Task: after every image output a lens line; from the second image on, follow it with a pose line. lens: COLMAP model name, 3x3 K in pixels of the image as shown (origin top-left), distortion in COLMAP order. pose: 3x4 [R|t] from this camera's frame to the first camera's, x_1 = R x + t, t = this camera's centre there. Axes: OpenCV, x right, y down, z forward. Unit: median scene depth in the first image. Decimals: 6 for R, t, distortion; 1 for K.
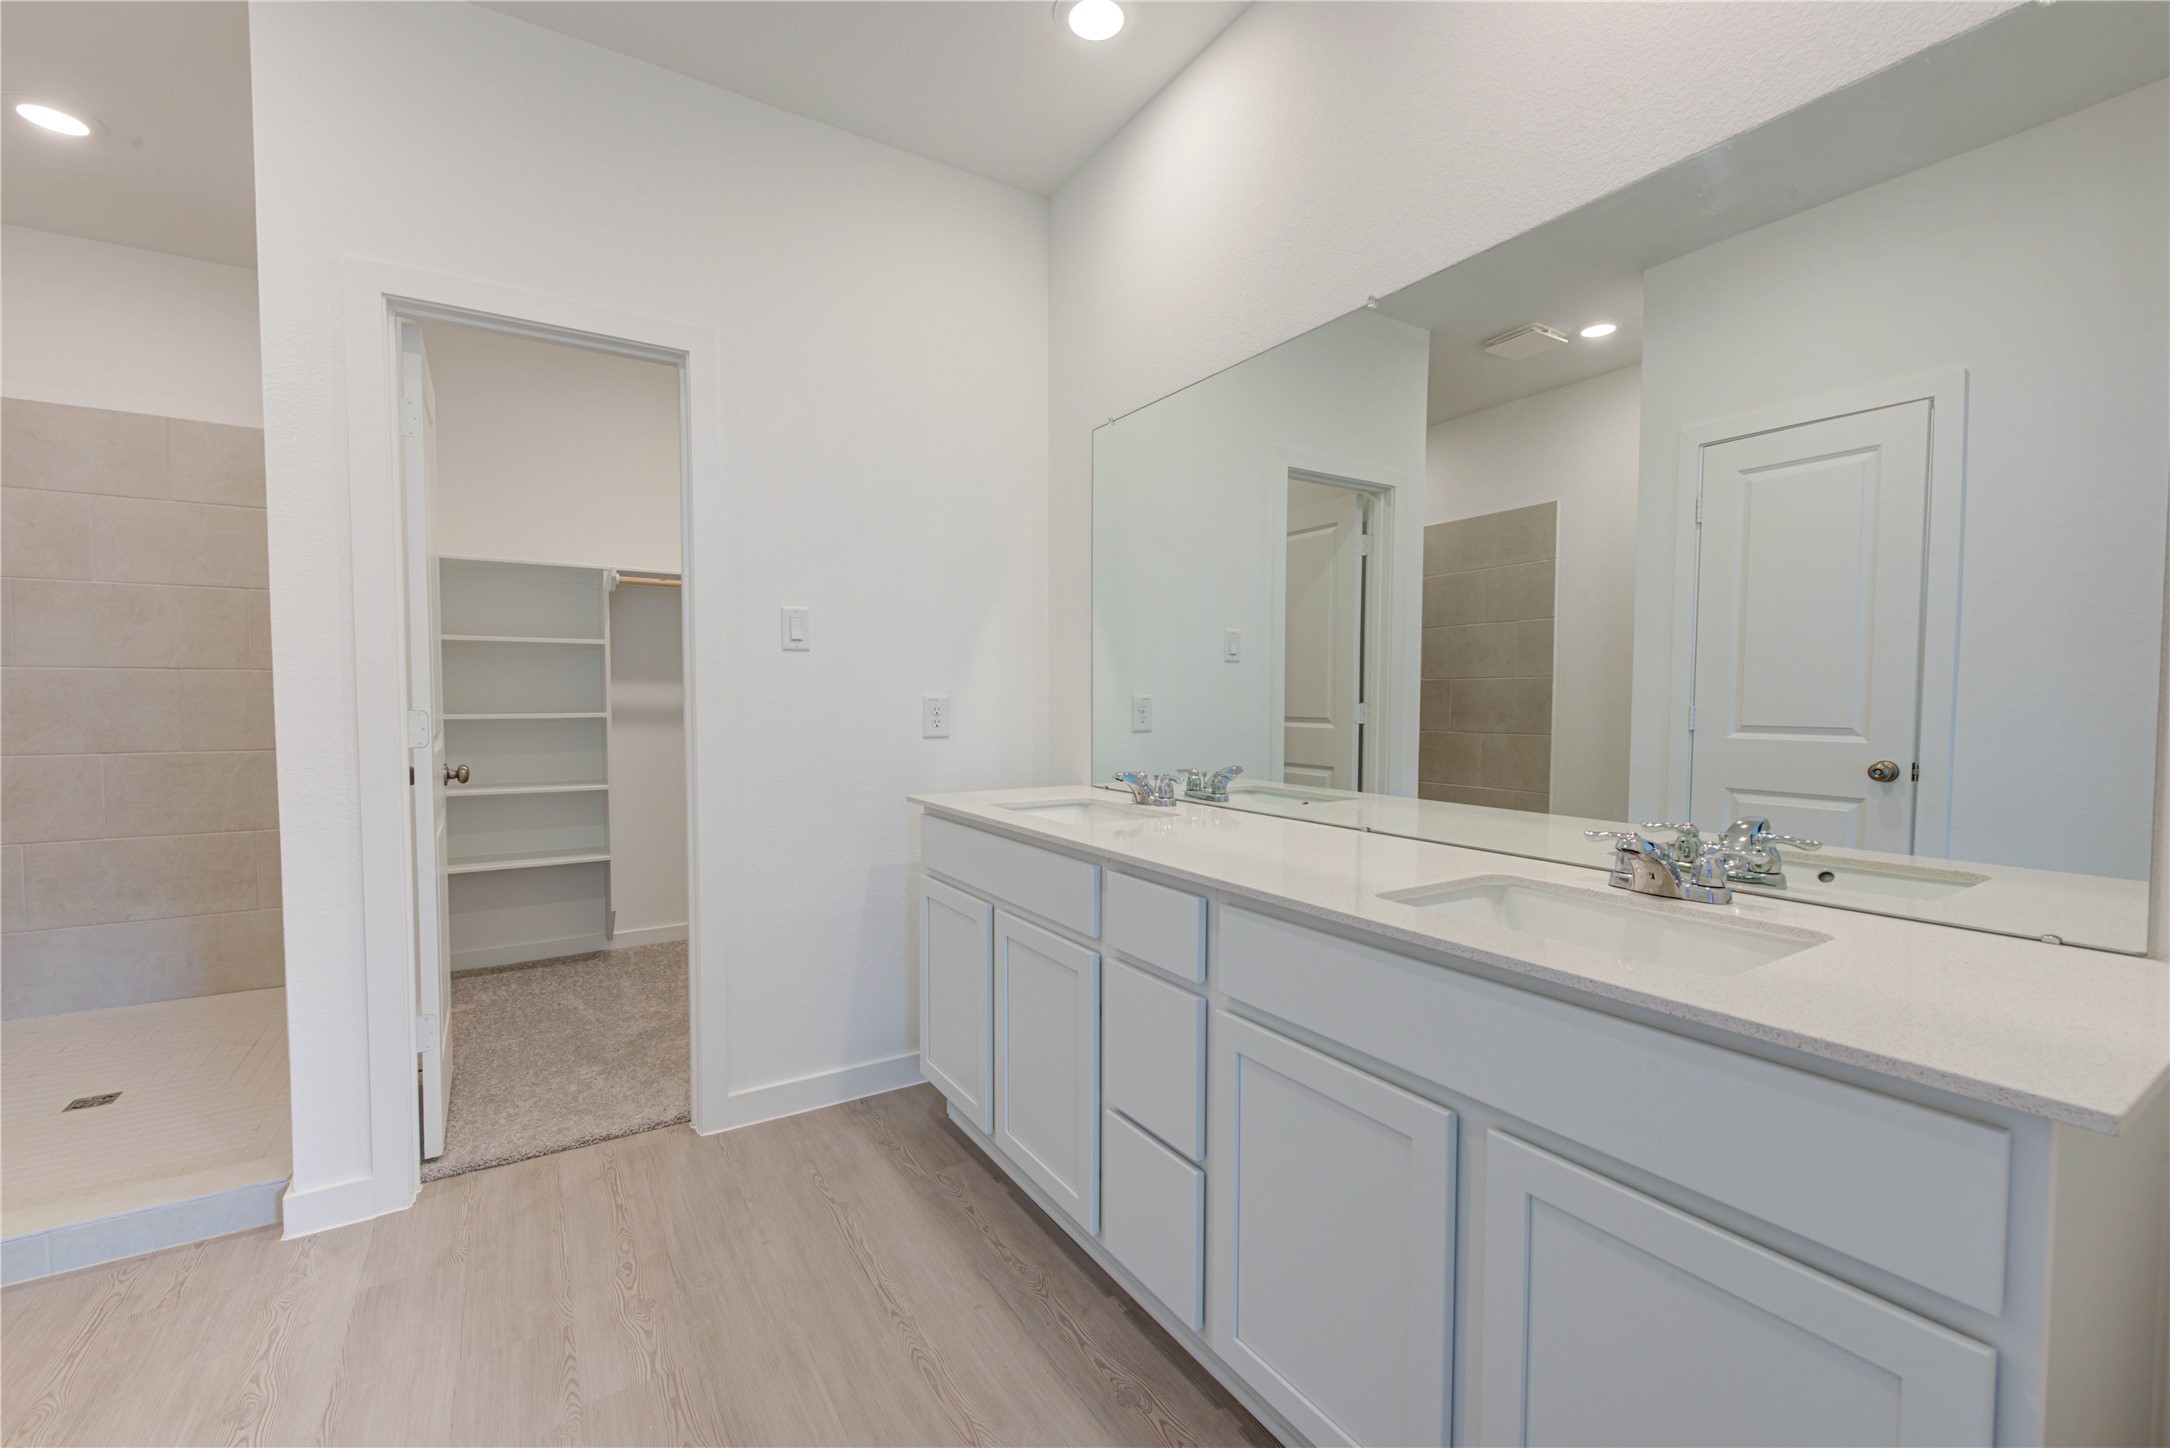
lens RADIAL K [[890.6, 0, 1085.0], [0, 890.6, 724.0], [0, 0, 1]] dist [-0.001210, -0.000105]
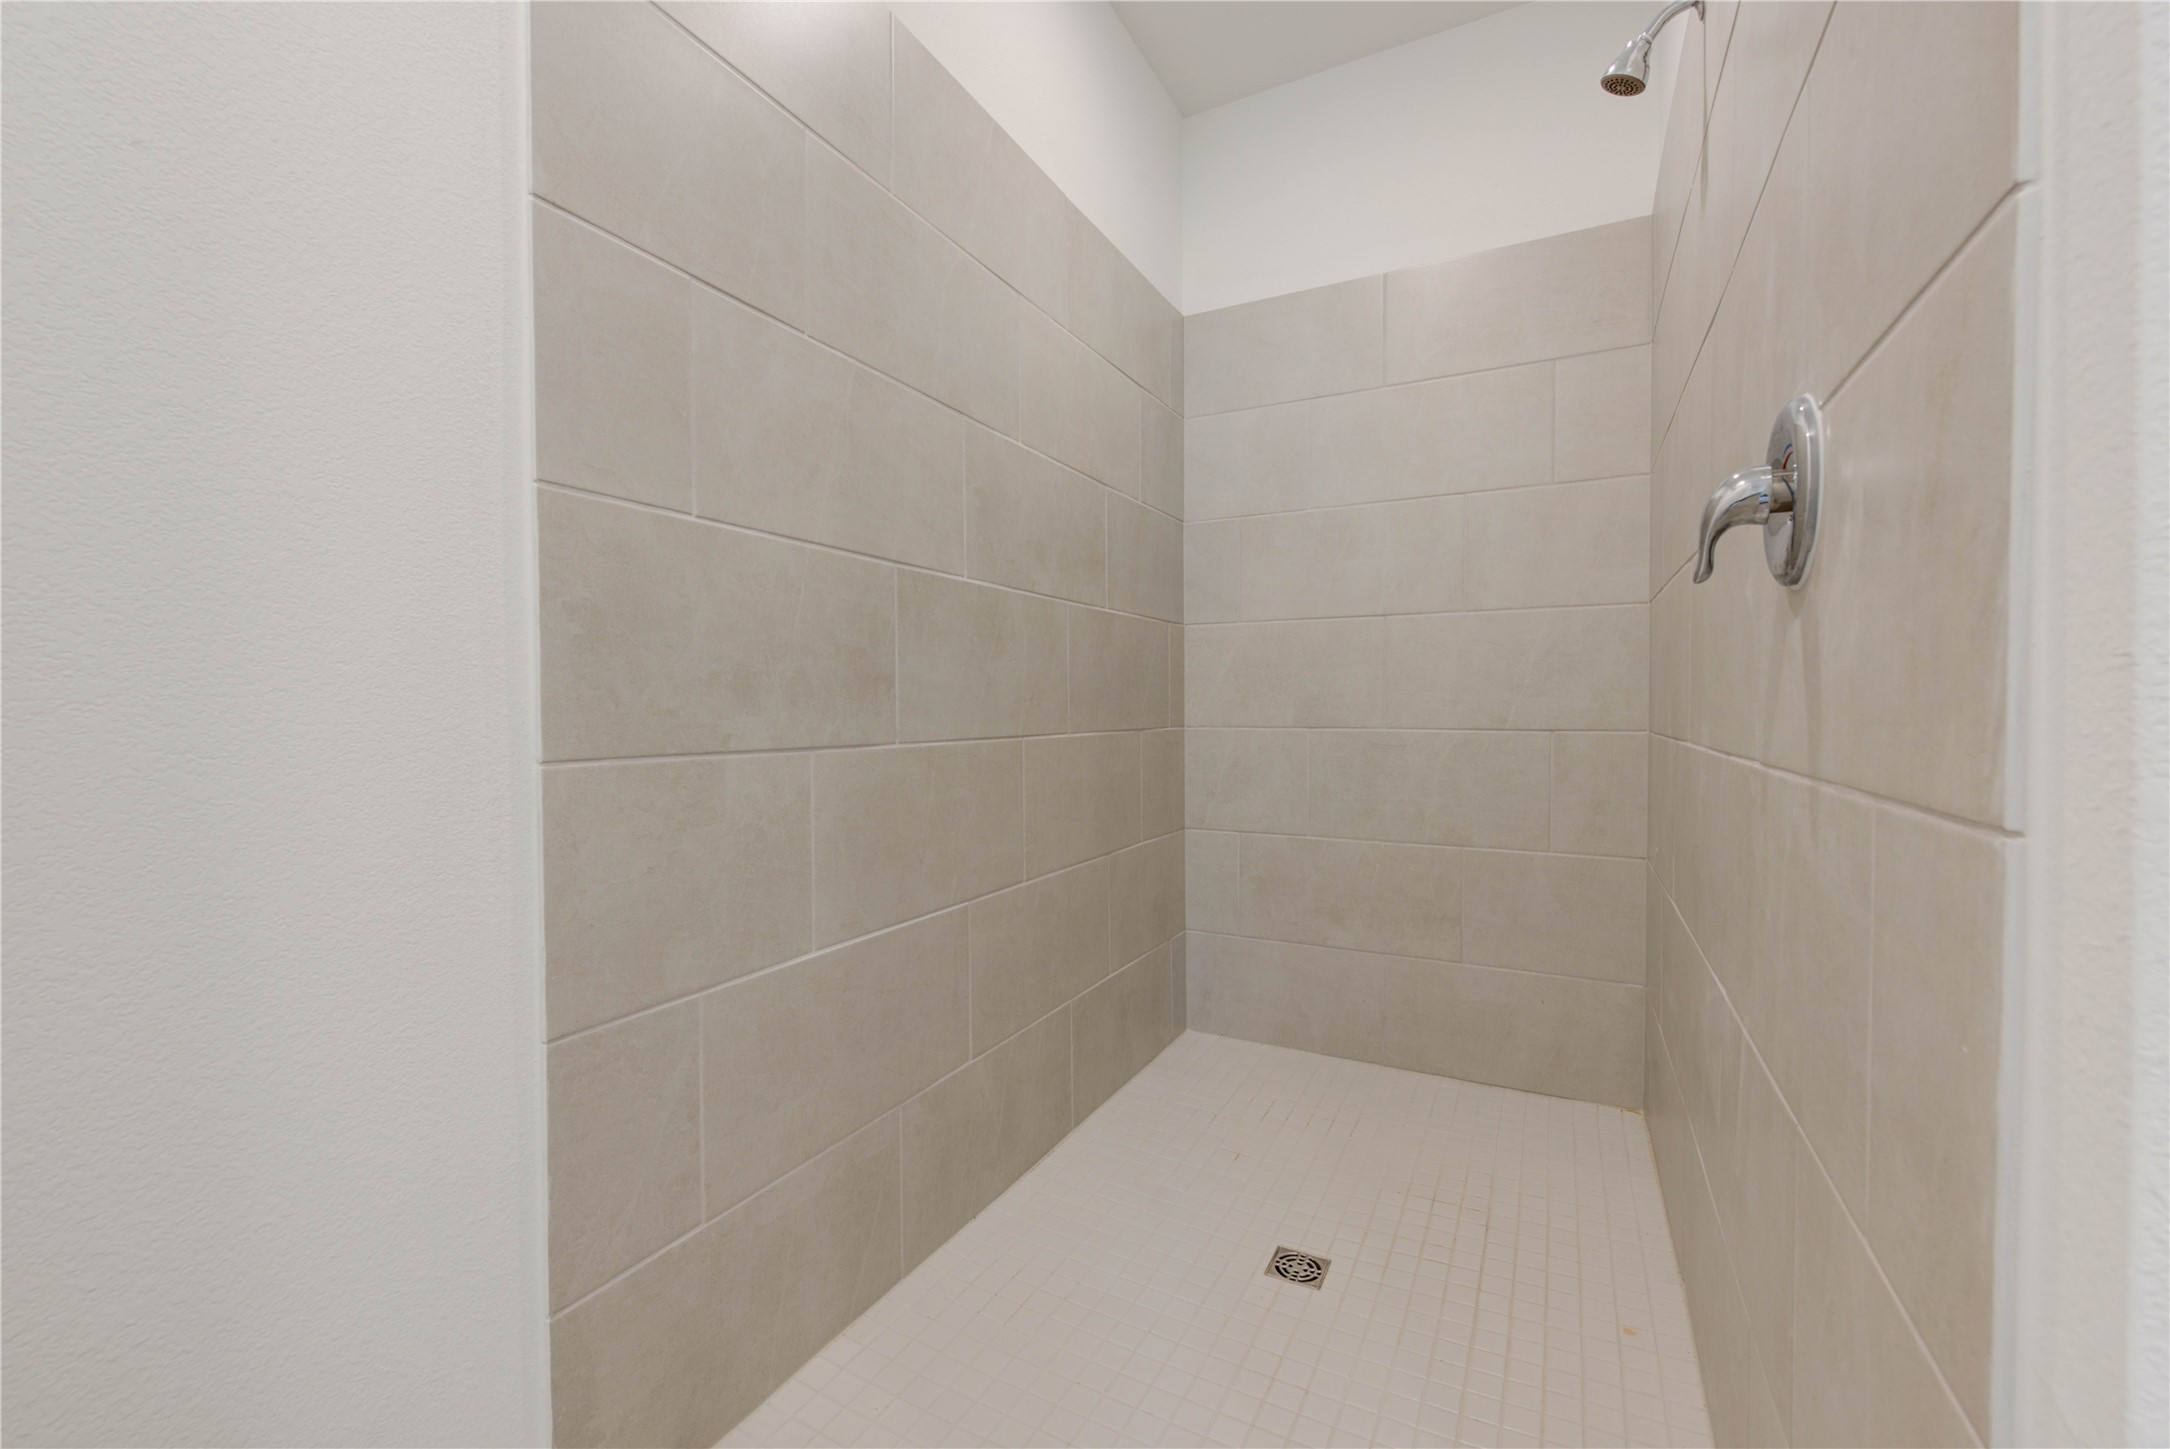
lens RADIAL K [[890.6, 0, 1085.0], [0, 890.6, 724.5], [0, 0, 1]] dist [-0.001210, -0.000105]
pose [[0.497020, 0.016640, -0.867580, -0.514102], [-0.030860, 0.999523, 0.001491, 0.034623], [0.867190, 0.026033, 0.497296, 0.431494]]
